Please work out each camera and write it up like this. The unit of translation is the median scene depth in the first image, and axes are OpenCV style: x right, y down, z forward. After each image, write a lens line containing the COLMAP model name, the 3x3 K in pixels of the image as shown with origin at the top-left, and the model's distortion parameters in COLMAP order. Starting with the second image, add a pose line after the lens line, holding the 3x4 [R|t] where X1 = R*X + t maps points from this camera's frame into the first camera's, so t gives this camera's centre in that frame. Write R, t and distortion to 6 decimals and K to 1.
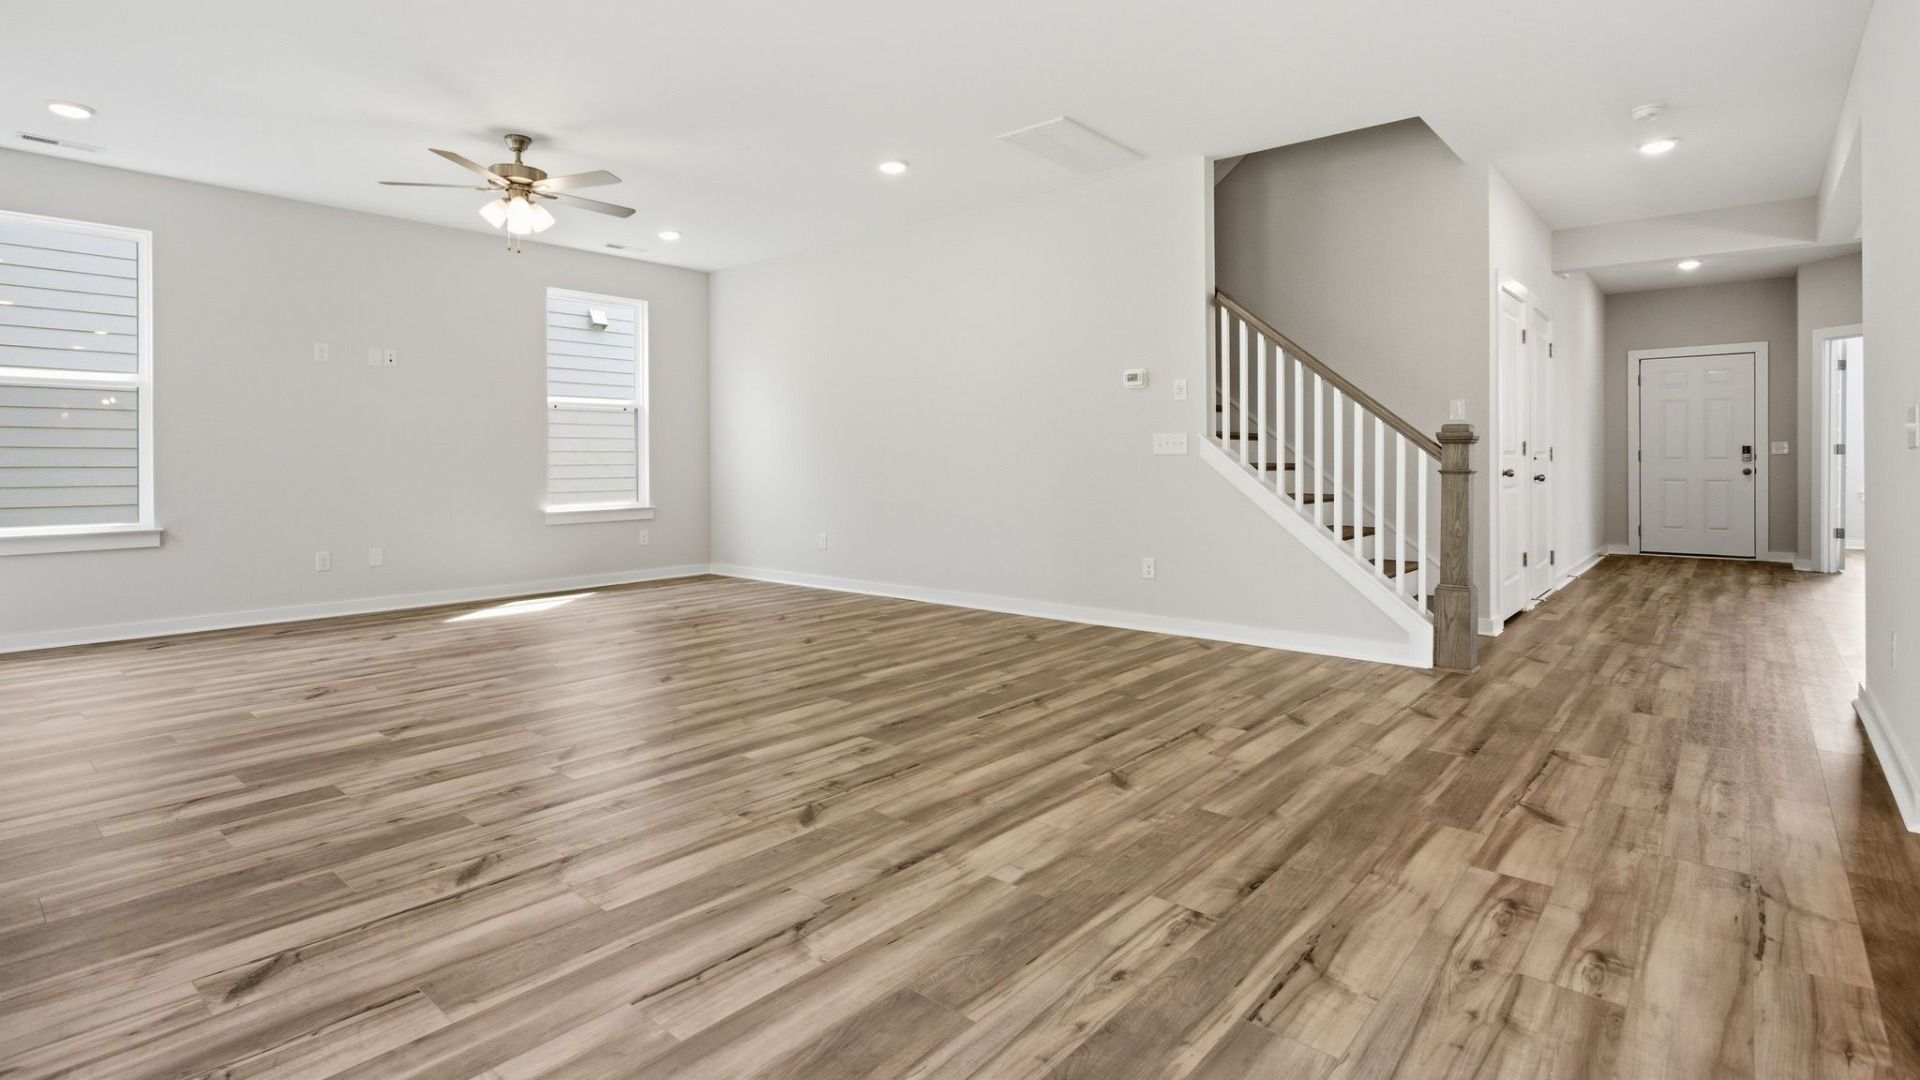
lens RADIAL K [[902.0, 0, 961.7], [0, 902.0, 489.2], [0, 0, 1]] dist [-0.035351, -0.000068]
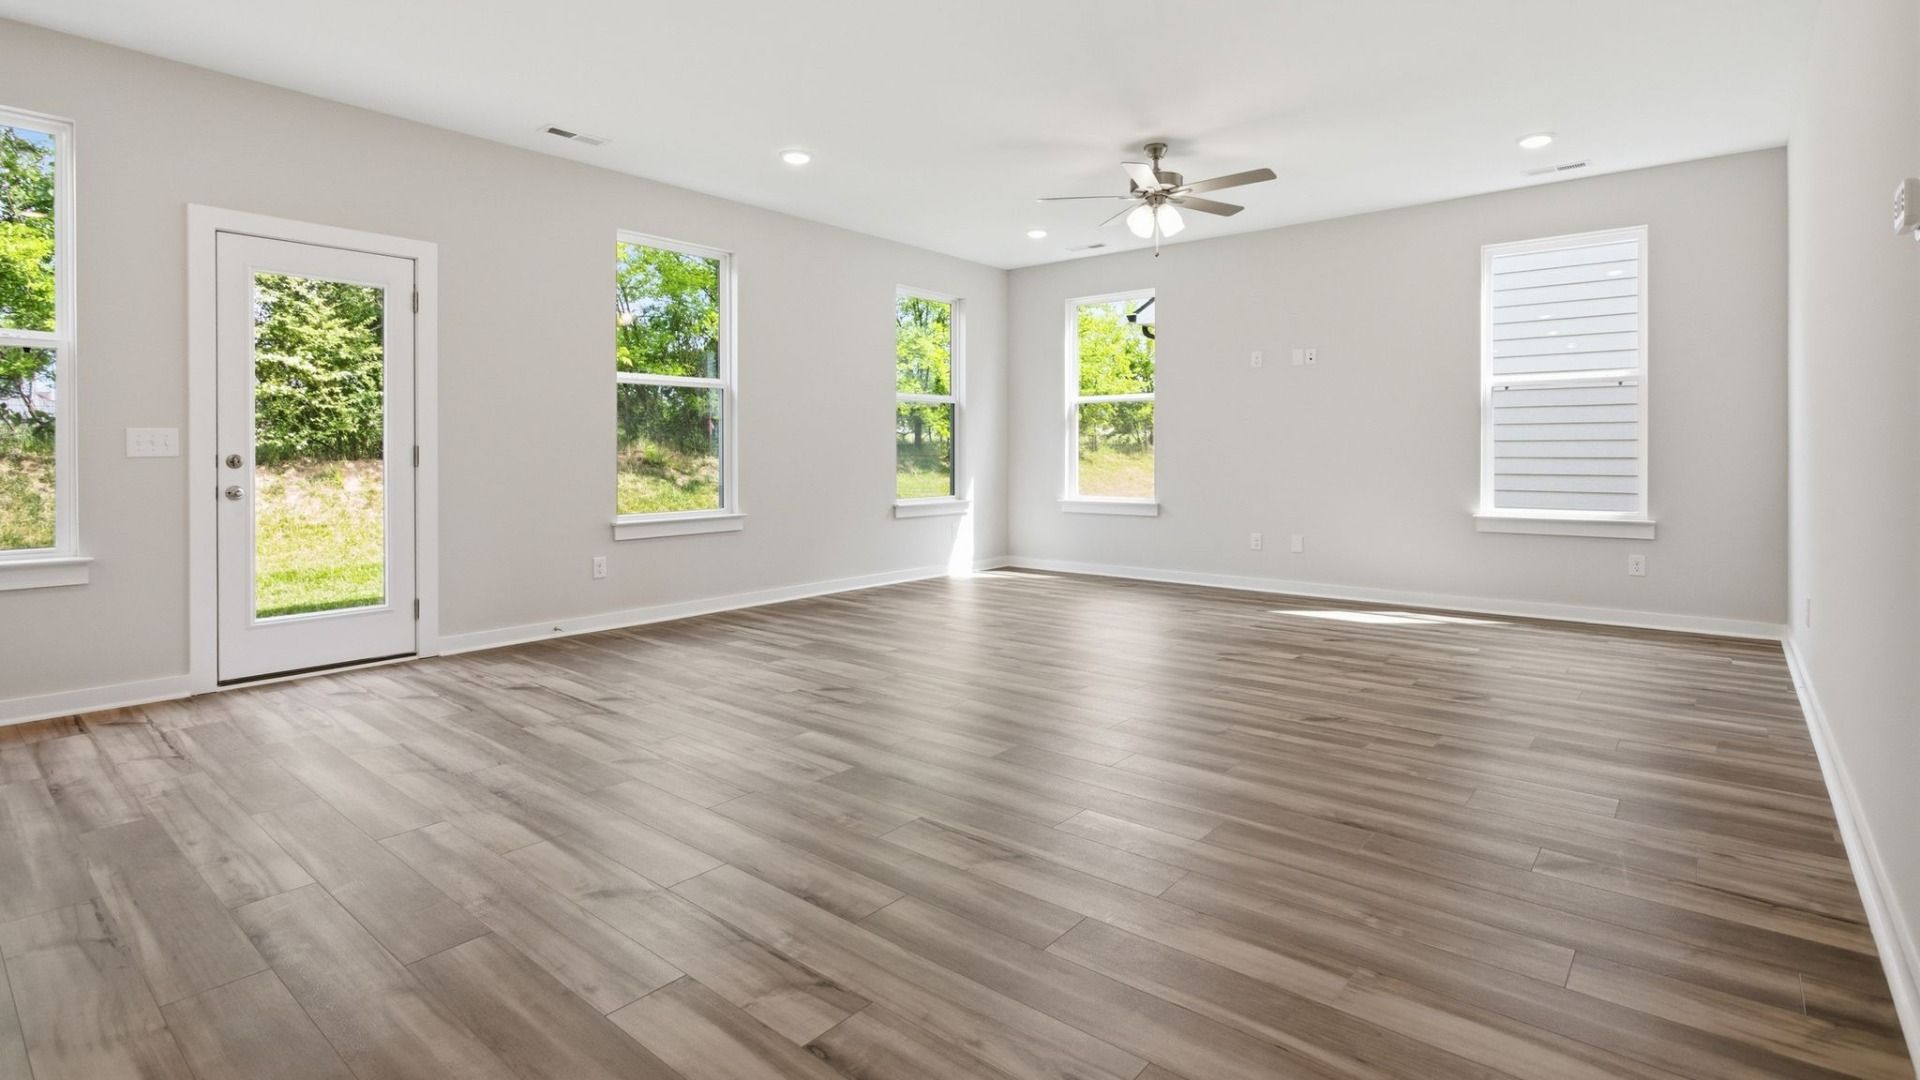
lens RADIAL K [[903.9, 0, 960.2], [0, 903.9, 477.8], [0, 0, 1]] dist [-0.002222, -0.001036]
pose [[0.021386, 0.034760, -0.999167, 1.044084], [-0.028415, 0.999013, 0.034146, -0.071847], [0.999367, 0.027661, 0.022353, 1.401612]]
